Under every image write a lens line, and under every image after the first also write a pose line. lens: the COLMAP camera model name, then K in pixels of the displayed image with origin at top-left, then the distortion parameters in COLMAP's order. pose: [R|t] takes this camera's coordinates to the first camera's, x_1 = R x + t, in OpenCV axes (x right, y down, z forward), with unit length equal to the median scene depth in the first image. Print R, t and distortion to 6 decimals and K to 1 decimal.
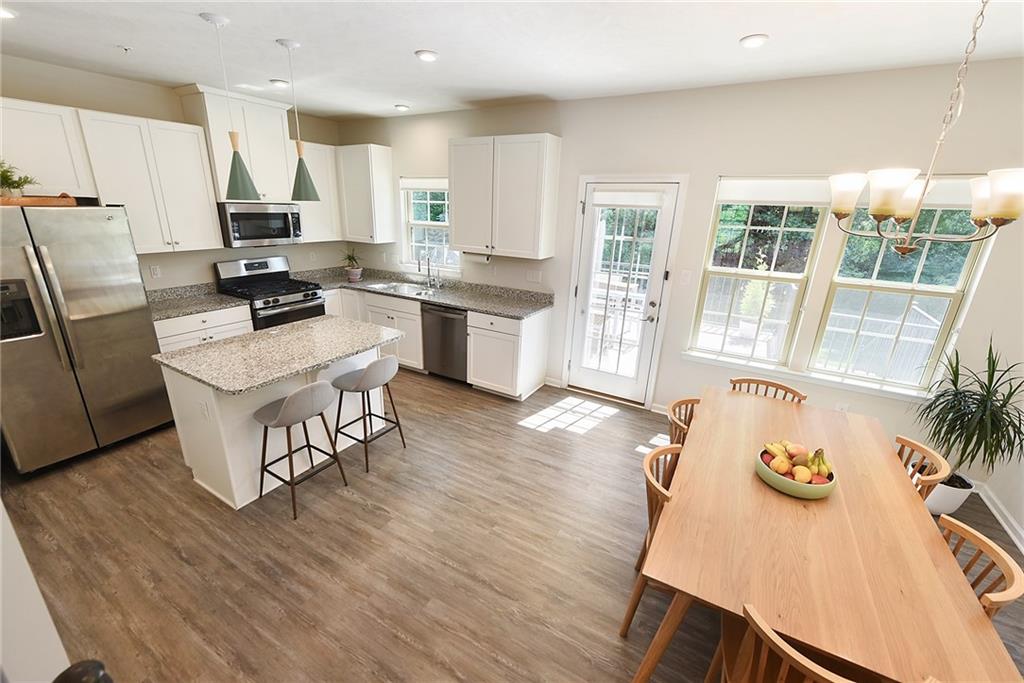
lens RADIAL K [[399.6, 0, 515.3], [0, 399.6, 353.6], [0, 0, 1]] dist [-0.001363, -0.000280]
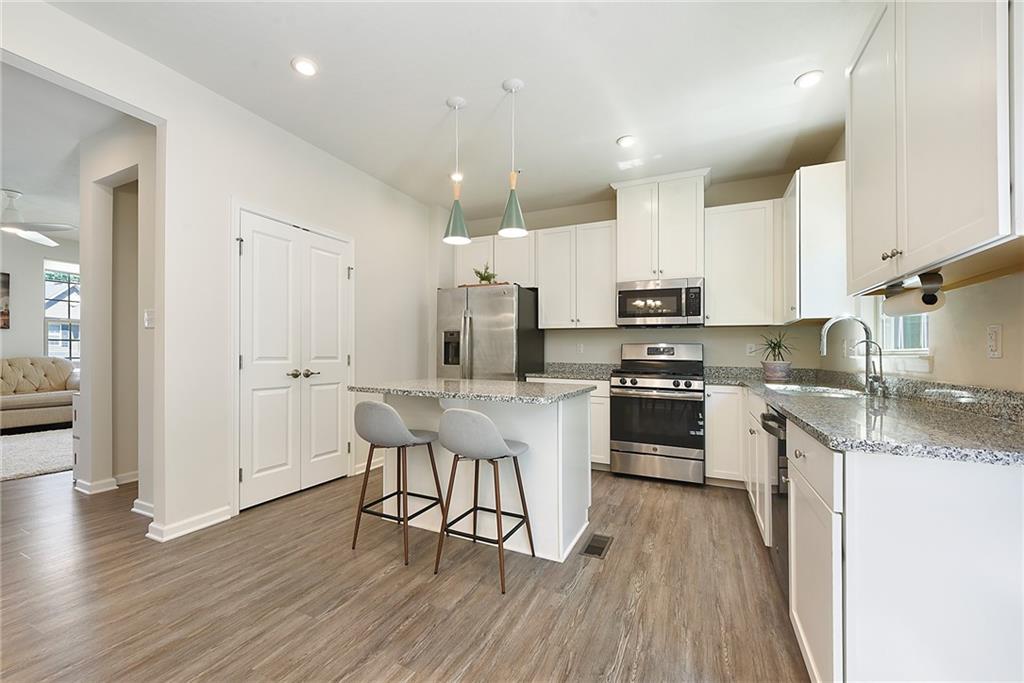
lens RADIAL K [[399.6, 0, 515.3], [0, 399.6, 353.6], [0, 0, 1]] dist [-0.001363, -0.000280]
pose [[0.095140, -0.020159, -0.995260, 0.286612], [-0.351401, 0.934750, -0.052524, -0.062799], [0.931378, 0.354733, 0.081848, 0.773545]]
